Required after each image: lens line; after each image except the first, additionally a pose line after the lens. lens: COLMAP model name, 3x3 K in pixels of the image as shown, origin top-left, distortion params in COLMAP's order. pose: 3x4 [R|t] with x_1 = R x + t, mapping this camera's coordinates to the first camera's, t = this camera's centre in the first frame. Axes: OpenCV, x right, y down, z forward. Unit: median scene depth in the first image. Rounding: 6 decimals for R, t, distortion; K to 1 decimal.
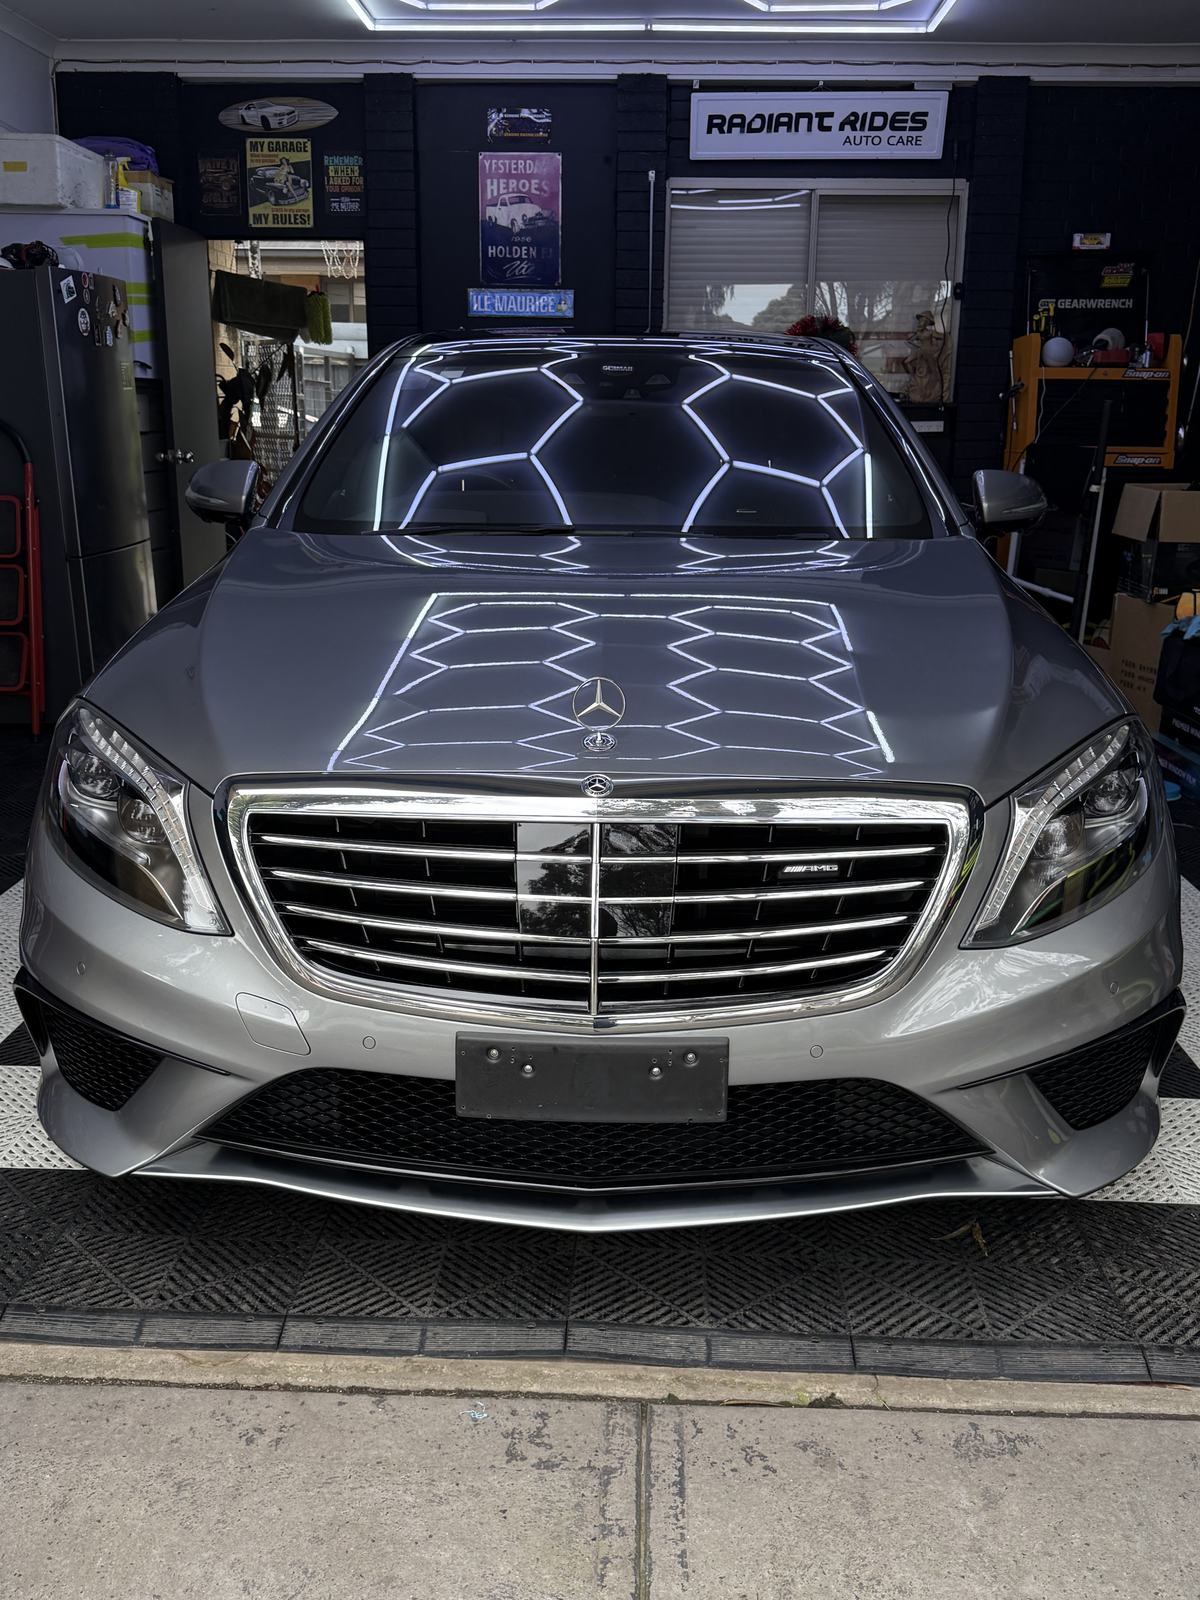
lens RADIAL K [[1476.3, 0, 588.9], [0, 1476.3, 792.1], [0, 0, 1]] dist [-0.005864, 0.000000]
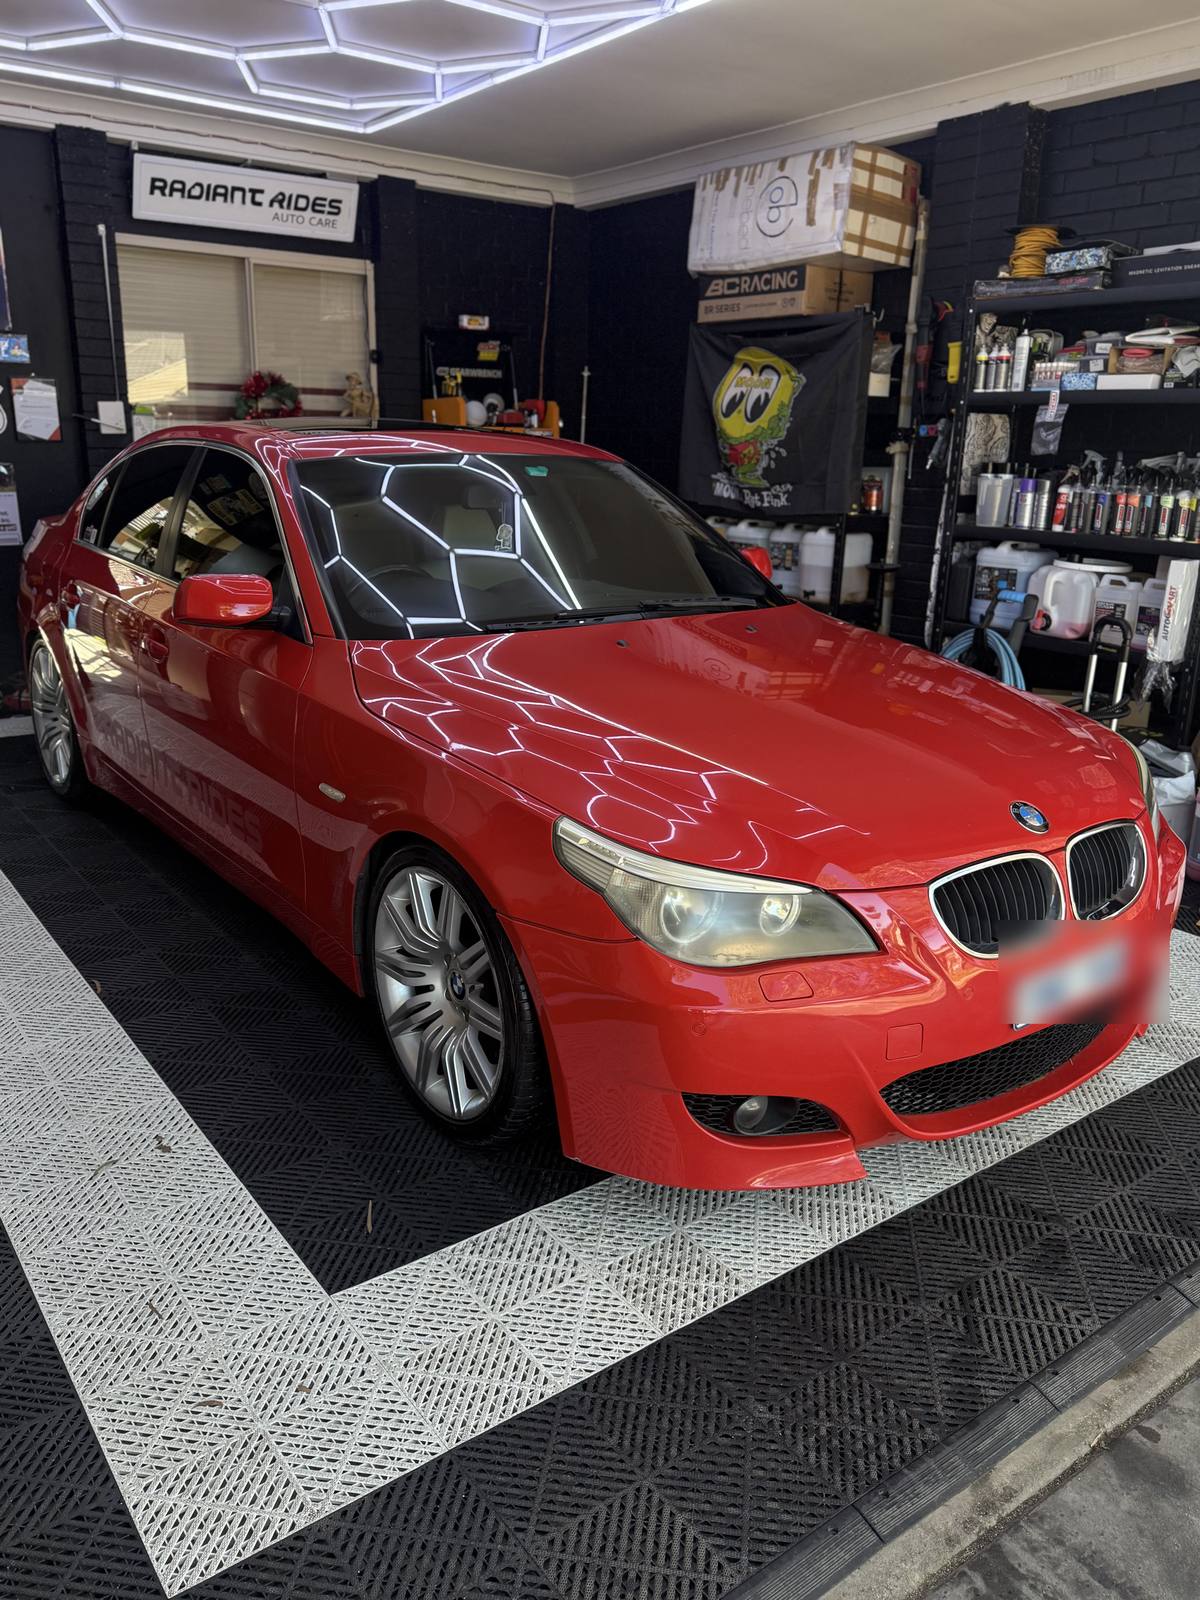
lens RADIAL K [[1200.9, 0, 571.5], [0, 1200.9, 802.7], [0, 0, 1]] dist [-0.016940, -0.000070]
pose [[0.789148, -0.167939, 0.590798, -0.261156], [0.139469, 0.985763, 0.093918, -0.057176], [-0.598159, 0.008283, 0.801335, 0.142335]]
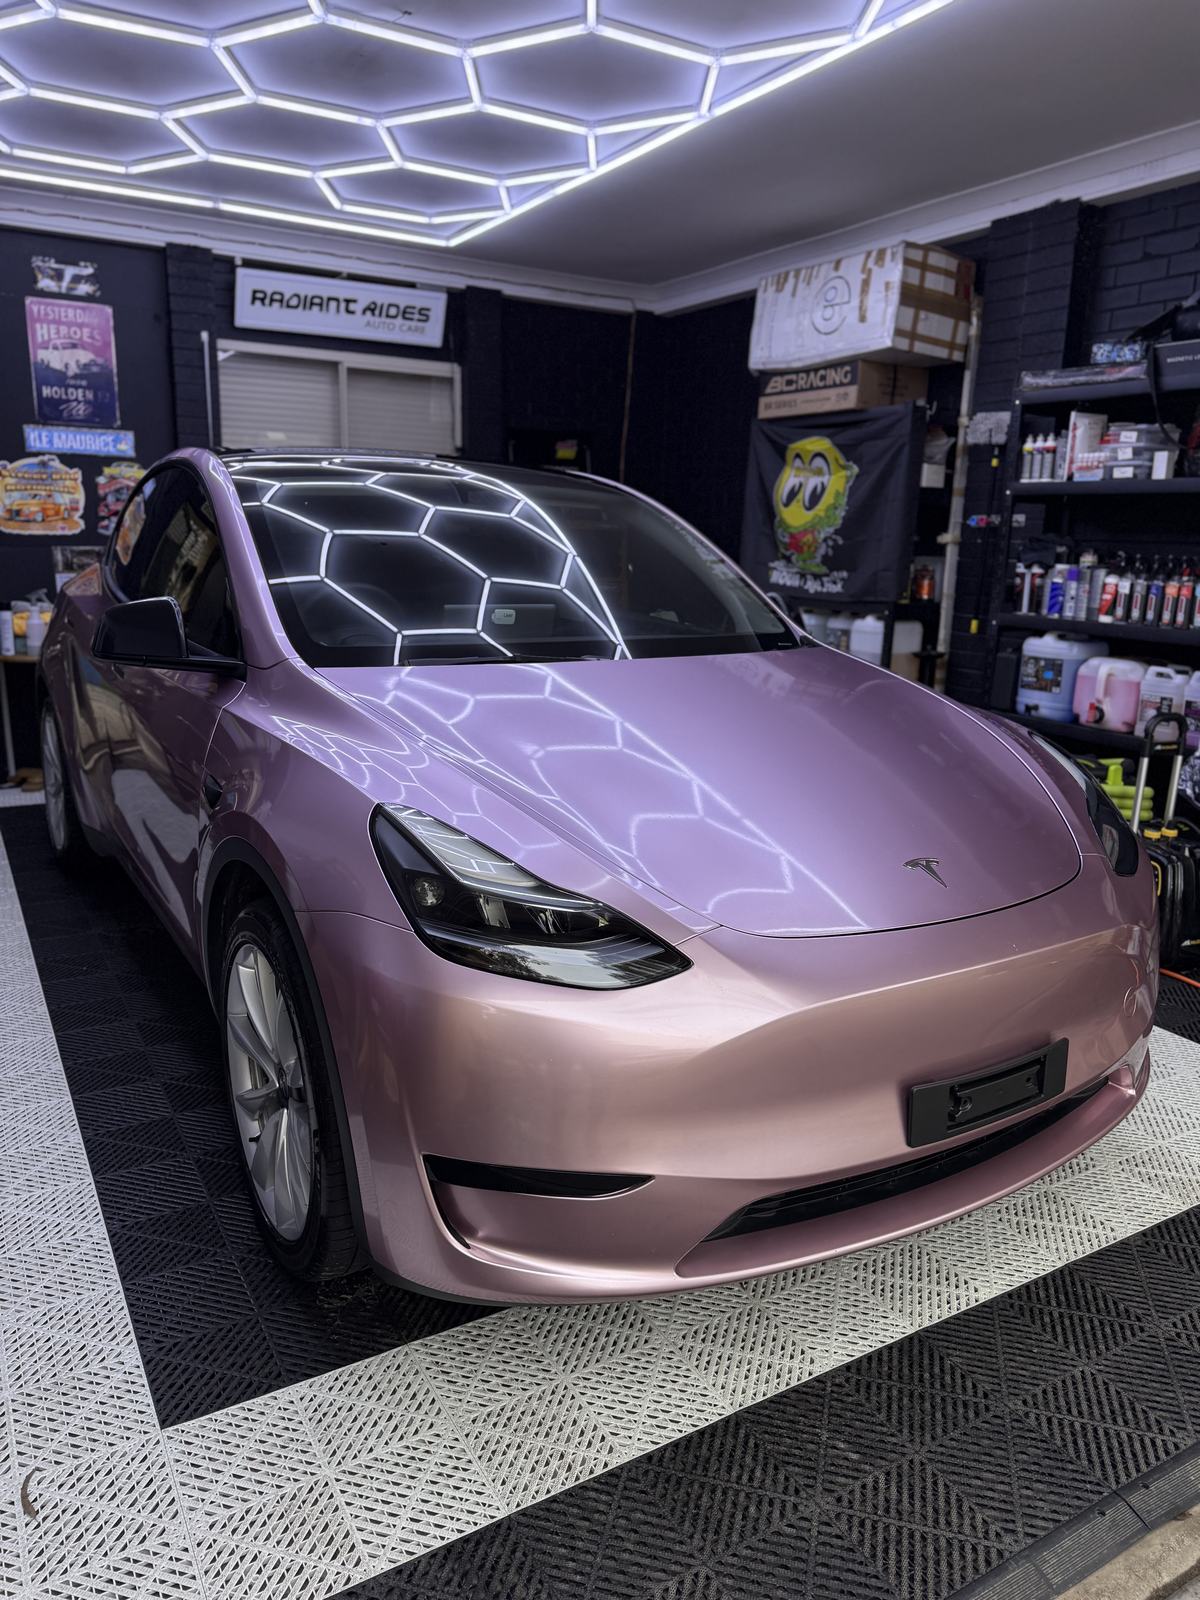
lens RADIAL K [[1125.1, 0, 582.3], [0, 1125.1, 795.5], [0, 0, 1]] dist [-0.011064, 0.002015]
pose [[0.848771, -0.106022, 0.518022, -0.194488], [0.113849, 0.993357, 0.016768, -0.054487], [-0.516359, 0.044744, 0.855203, 0.142141]]
